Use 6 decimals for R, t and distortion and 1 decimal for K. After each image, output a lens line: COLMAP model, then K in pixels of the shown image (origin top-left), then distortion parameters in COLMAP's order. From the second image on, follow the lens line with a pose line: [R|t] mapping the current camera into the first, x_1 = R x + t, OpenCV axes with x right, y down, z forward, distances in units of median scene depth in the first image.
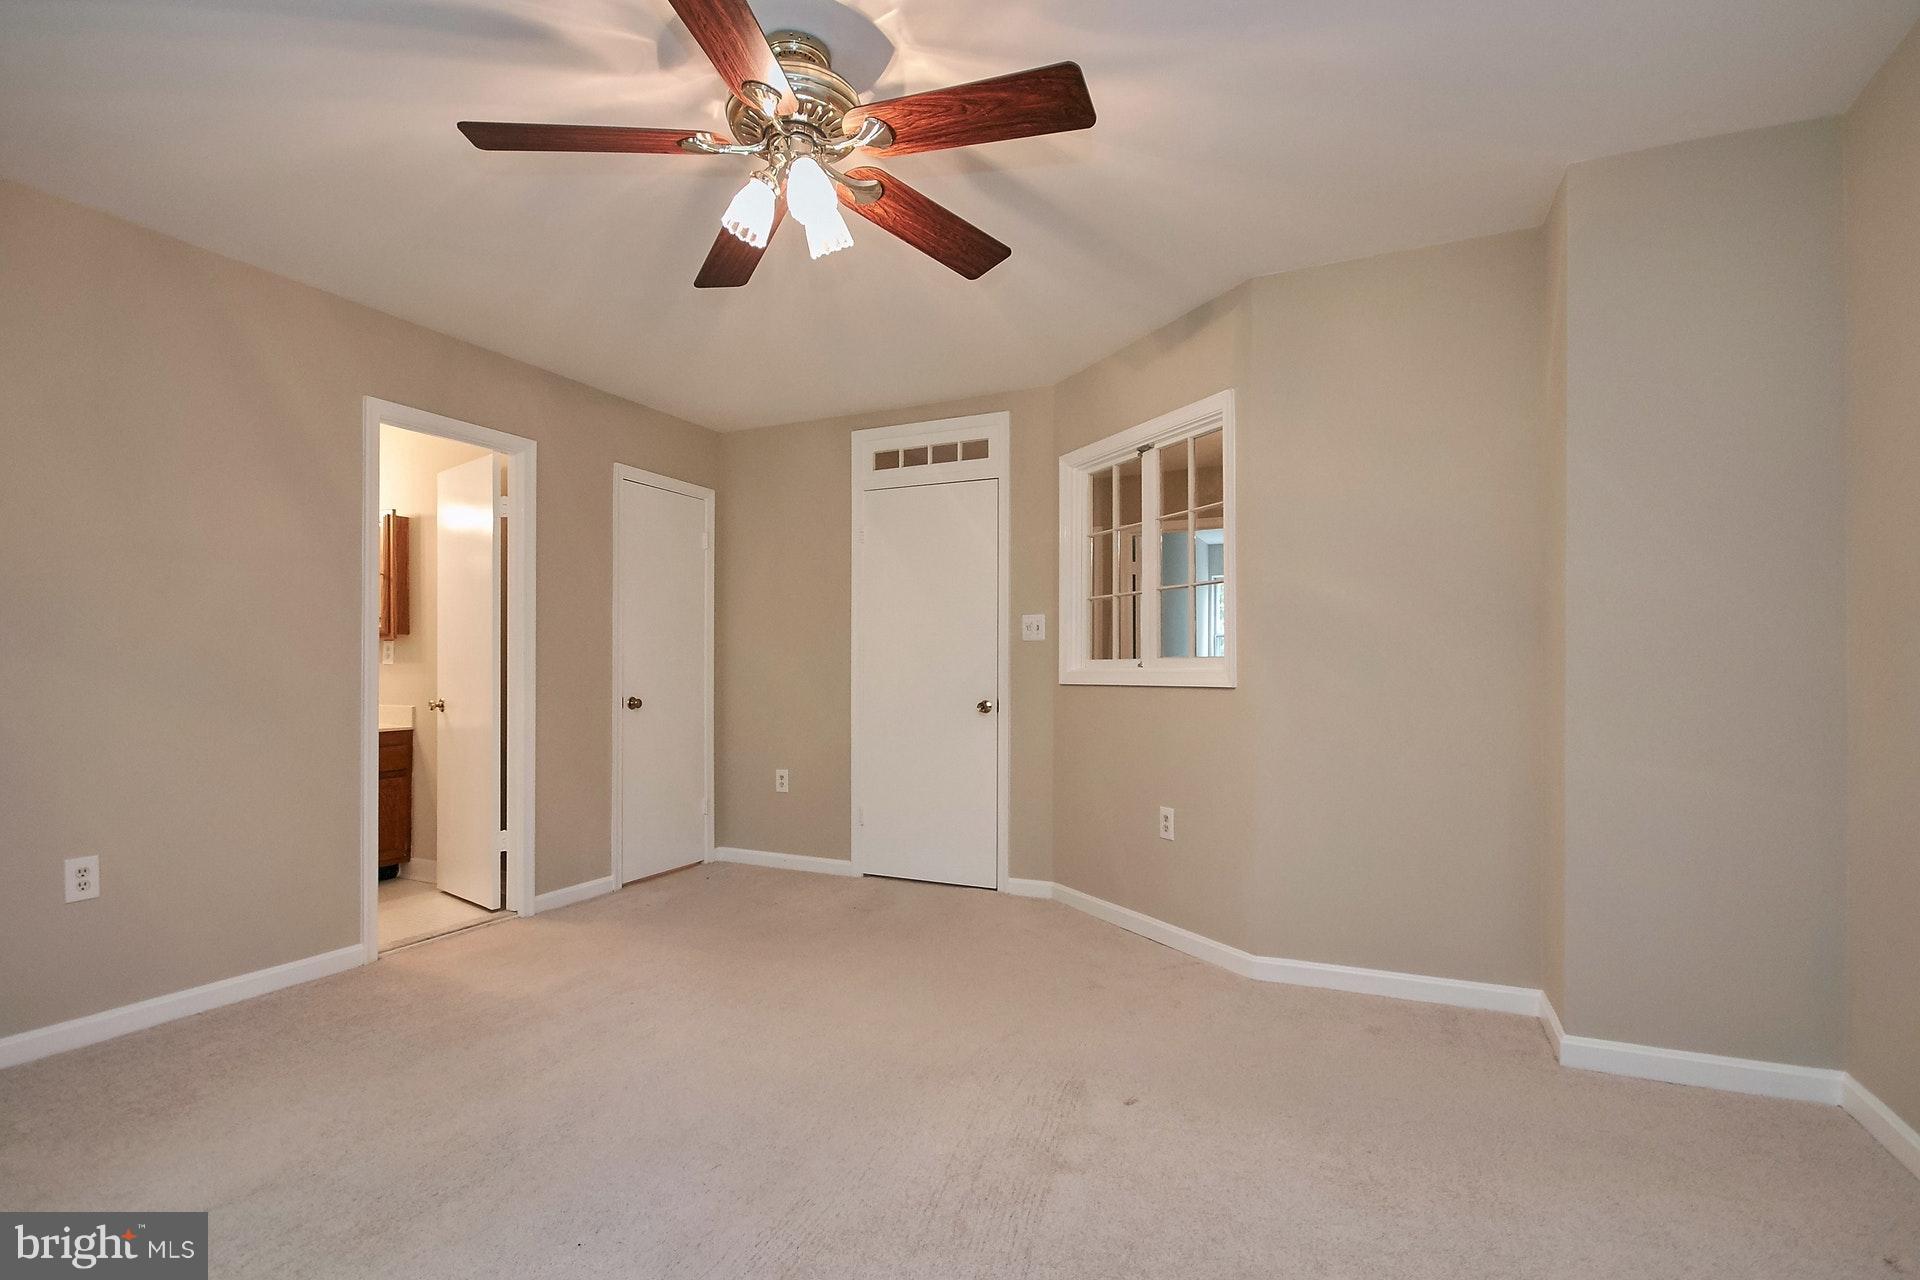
lens RADIAL K [[887.6, 0, 955.5], [0, 887.6, 668.2], [0, 0, 1]] dist [0.007109, -0.010043]
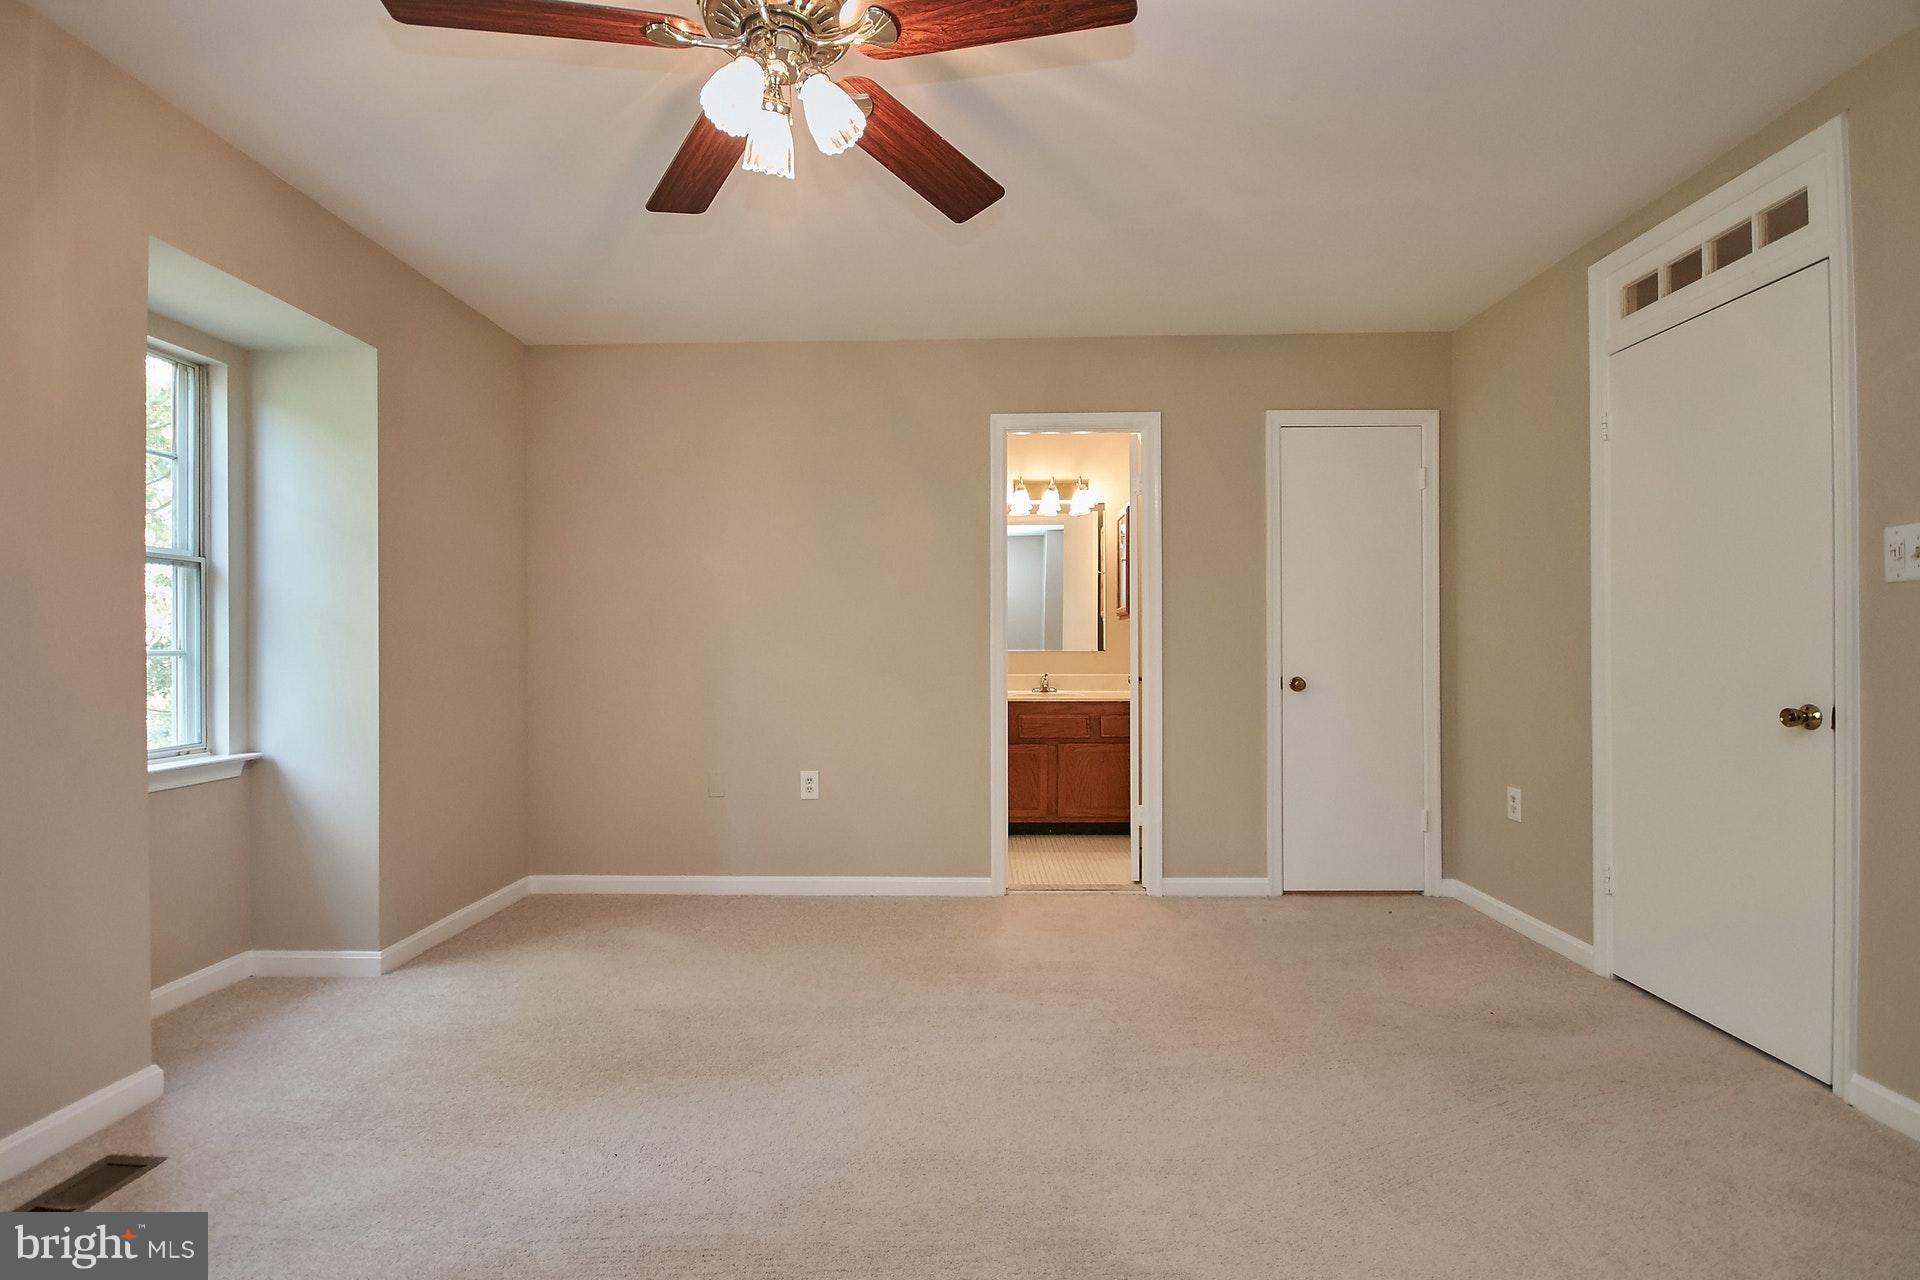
lens RADIAL K [[870.2, 0, 960.0], [0, 870.2, 640.0], [0, 0, 1]] dist [-0.018373, -0.011062]
pose [[0.394864, -0.006840, -0.918714, 0.286639], [0.006482, 0.999968, -0.004659, -0.001503], [0.918717, -0.004115, 0.394896, 0.379166]]
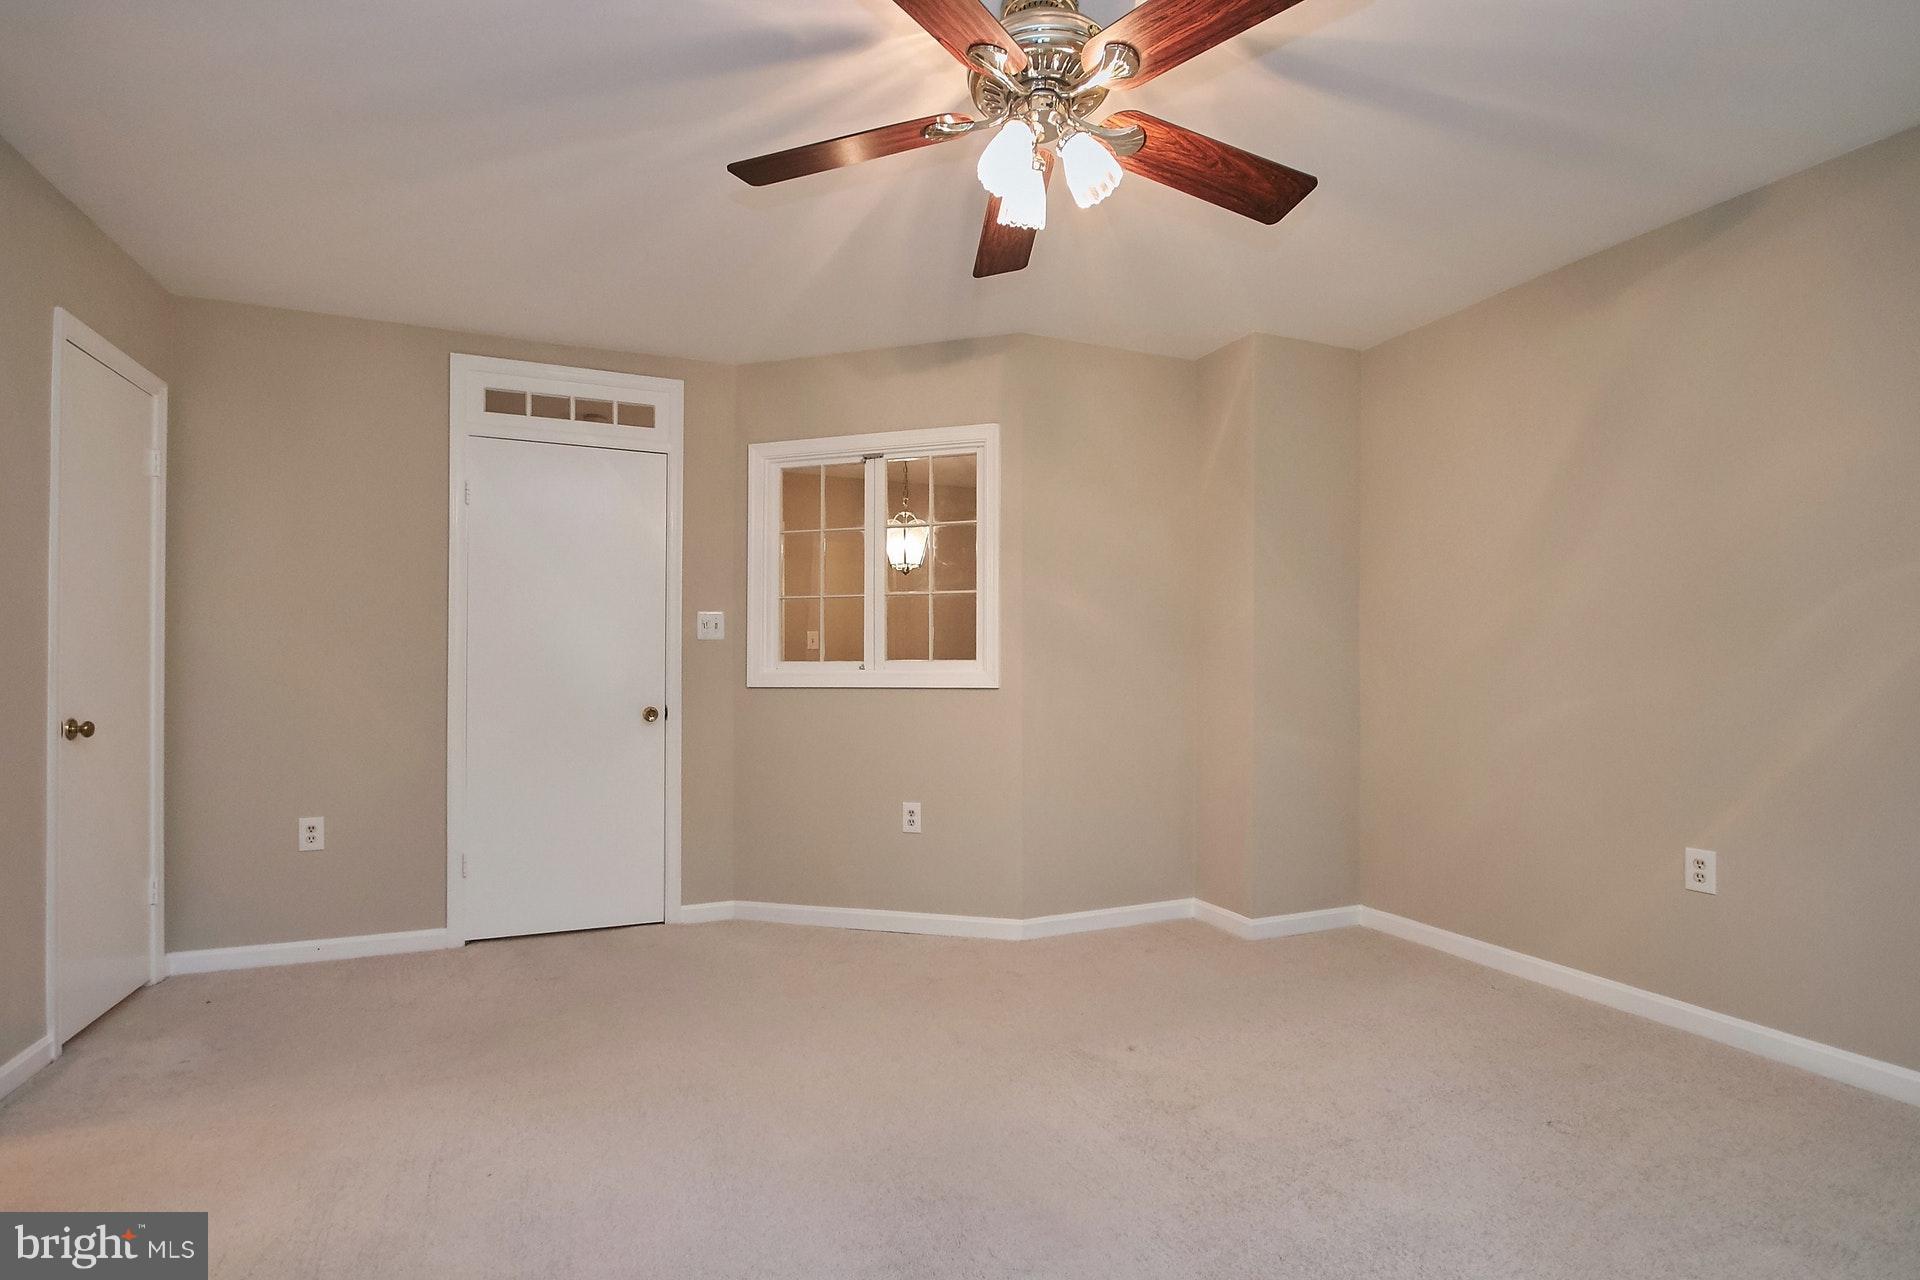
lens RADIAL K [[887.6, 0, 955.5], [0, 887.6, 668.2], [0, 0, 1]] dist [0.007109, -0.010043]
pose [[0.683433, 0.002035, 0.730011, -0.406018], [-0.003210, 0.999995, 0.000218, -0.002931], [-0.730006, -0.002492, 0.683436, 0.194431]]
